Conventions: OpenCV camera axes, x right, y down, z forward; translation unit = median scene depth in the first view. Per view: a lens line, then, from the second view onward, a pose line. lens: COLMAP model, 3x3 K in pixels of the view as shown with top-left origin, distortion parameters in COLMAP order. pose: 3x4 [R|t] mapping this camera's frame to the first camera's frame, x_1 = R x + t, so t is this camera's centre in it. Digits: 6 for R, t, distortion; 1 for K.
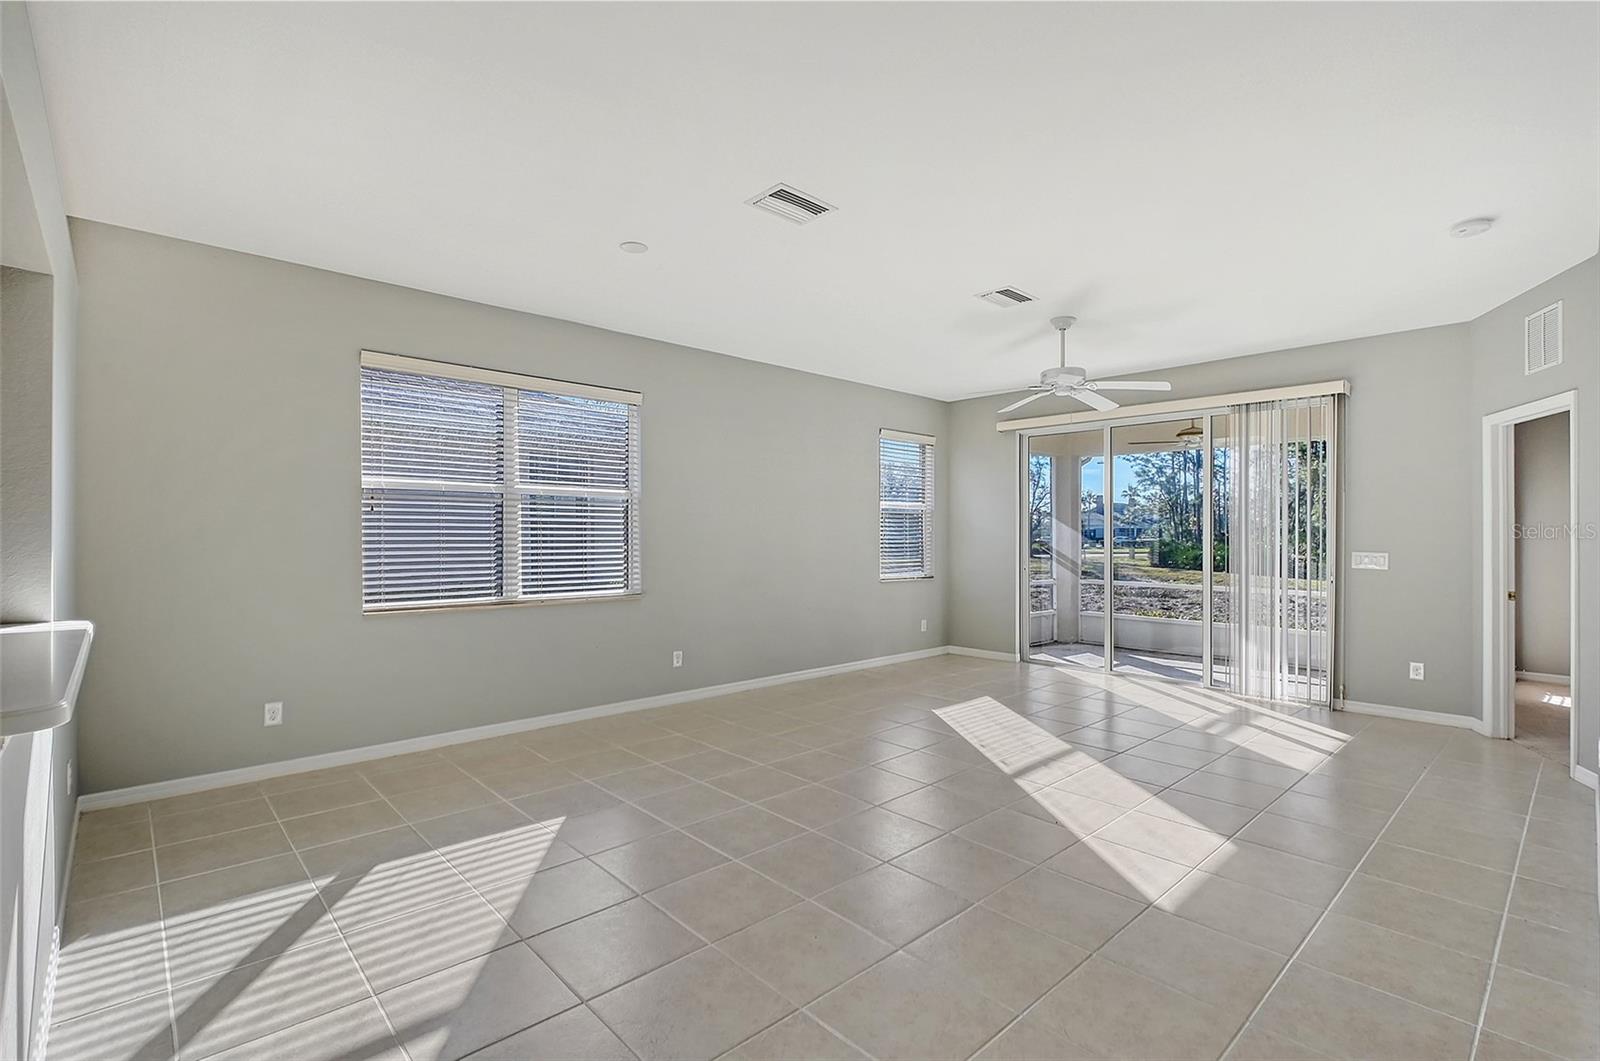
lens RADIAL K [[717.7, 0, 756.4], [0, 717.7, 518.4], [0, 0, 1]] dist [0.005728, 0.000081]
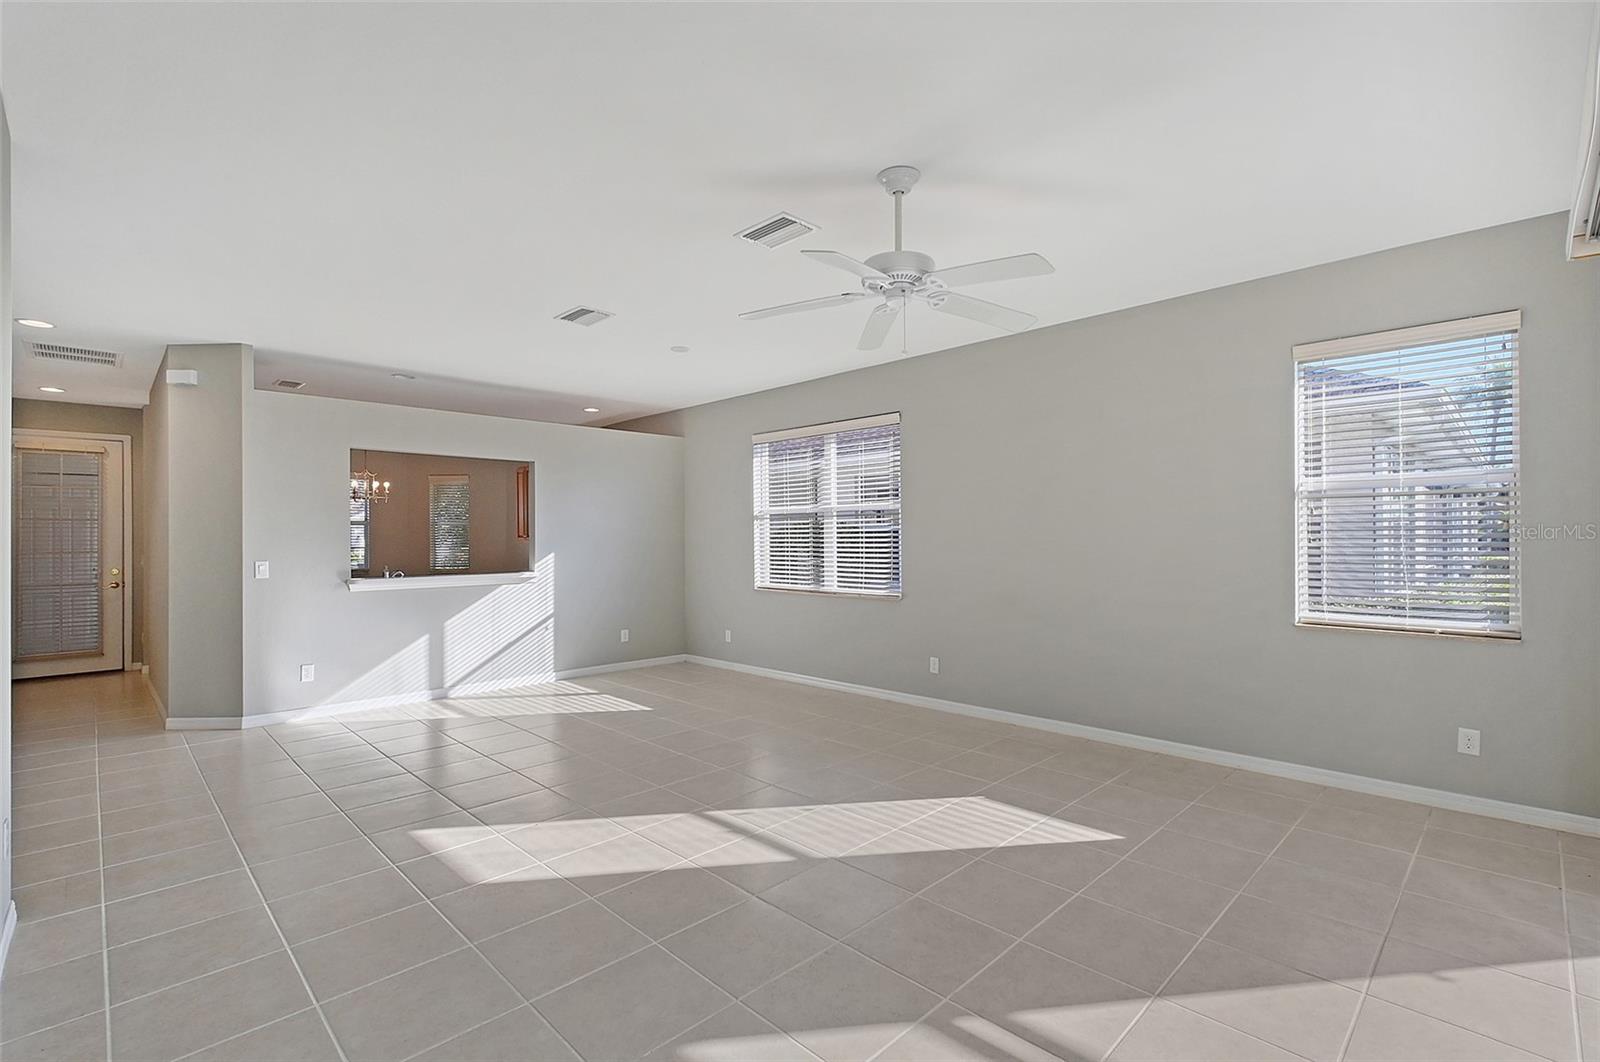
lens RADIAL K [[723.3, 0, 810.9], [0, 723.3, 553.8], [0, 0, 1]] dist [0.011617, -0.001340]
pose [[0.074608, 0.016121, -0.997083, 1.116071], [0.027432, 0.999458, 0.018212, 0.021202], [0.996836, -0.028710, 0.074125, 0.959498]]
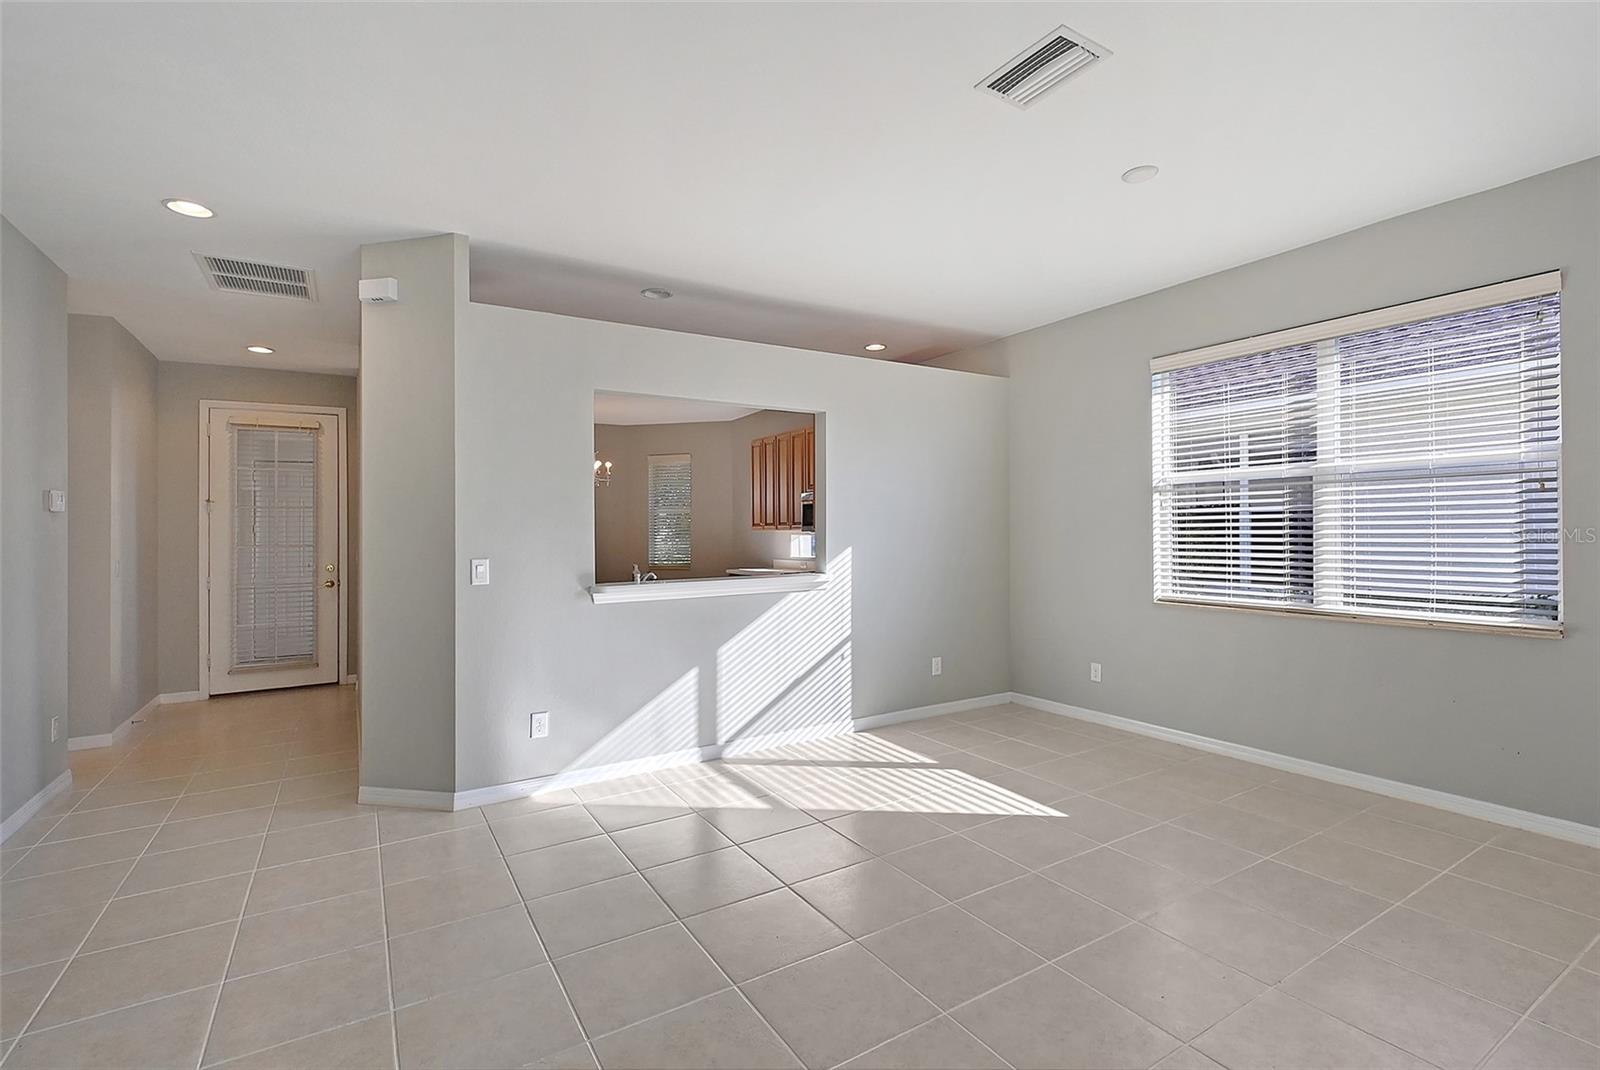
lens RADIAL K [[733.3, 0, 804.7], [0, 733.3, 549.2], [0, 0, 1]] dist [0.016428, 0.000237]
pose [[-0.153405, 0.019882, -0.987963, 0.595573], [0.031077, 0.999400, 0.015287, 0.018990], [0.987675, -0.028358, -0.153931, 0.621649]]
